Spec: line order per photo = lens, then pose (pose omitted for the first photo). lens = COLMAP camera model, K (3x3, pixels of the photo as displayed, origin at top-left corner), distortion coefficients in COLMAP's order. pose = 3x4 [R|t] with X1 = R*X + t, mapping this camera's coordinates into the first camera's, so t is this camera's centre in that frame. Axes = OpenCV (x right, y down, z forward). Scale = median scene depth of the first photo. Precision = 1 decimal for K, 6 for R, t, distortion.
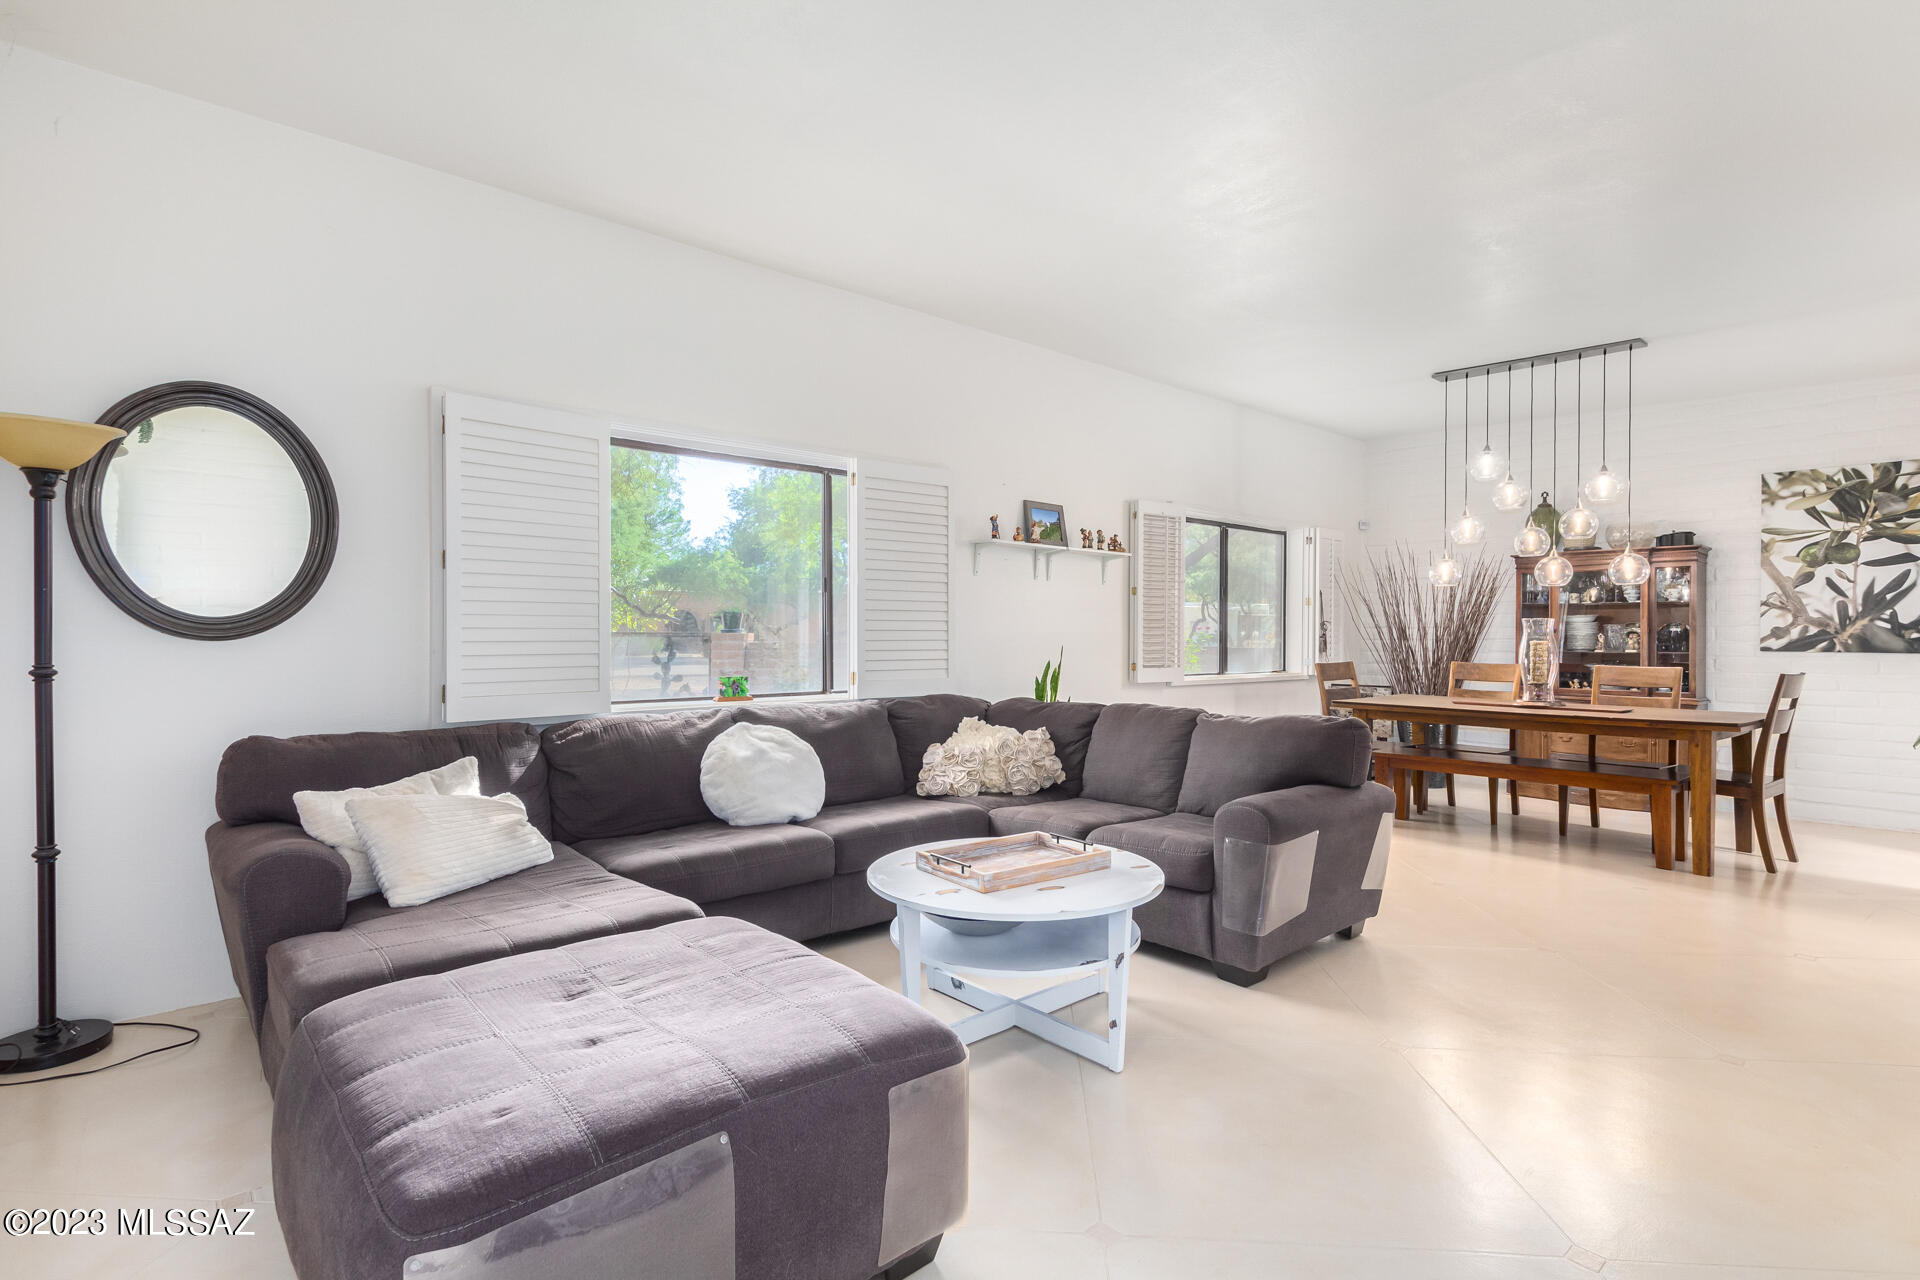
lens RADIAL K [[931.5, 0, 952.6], [0, 931.5, 629.4], [0, 0, 1]] dist [0.001961, -0.001301]
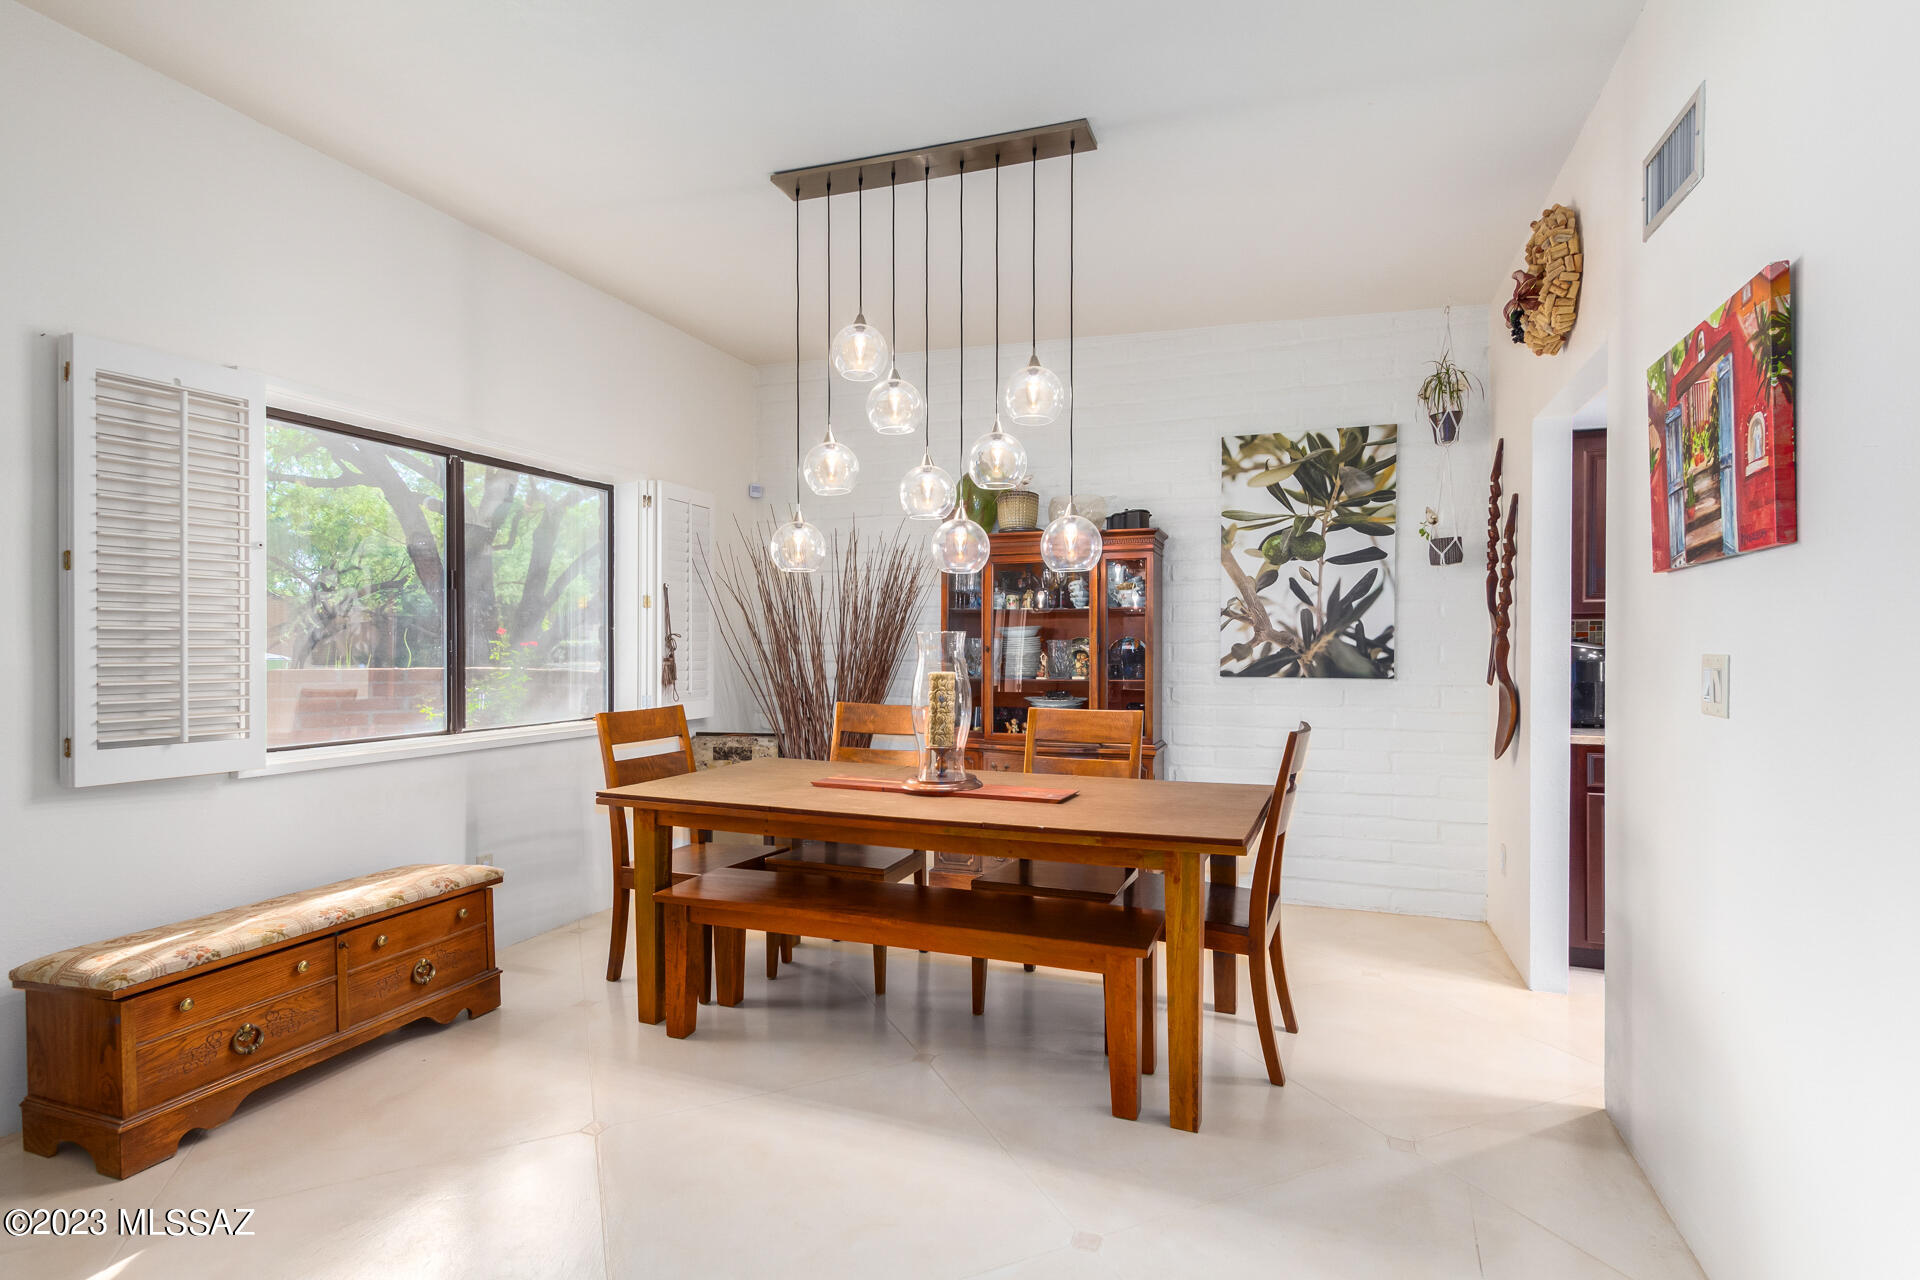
lens RADIAL K [[931.5, 0, 952.6], [0, 931.5, 629.4], [0, 0, 1]] dist [0.001961, -0.001301]
pose [[0.883381, 0.004134, 0.468636, 0.343816], [0.000838, 0.999946, -0.010401, -0.006804], [-0.468654, 0.009580, 0.883330, 0.462875]]
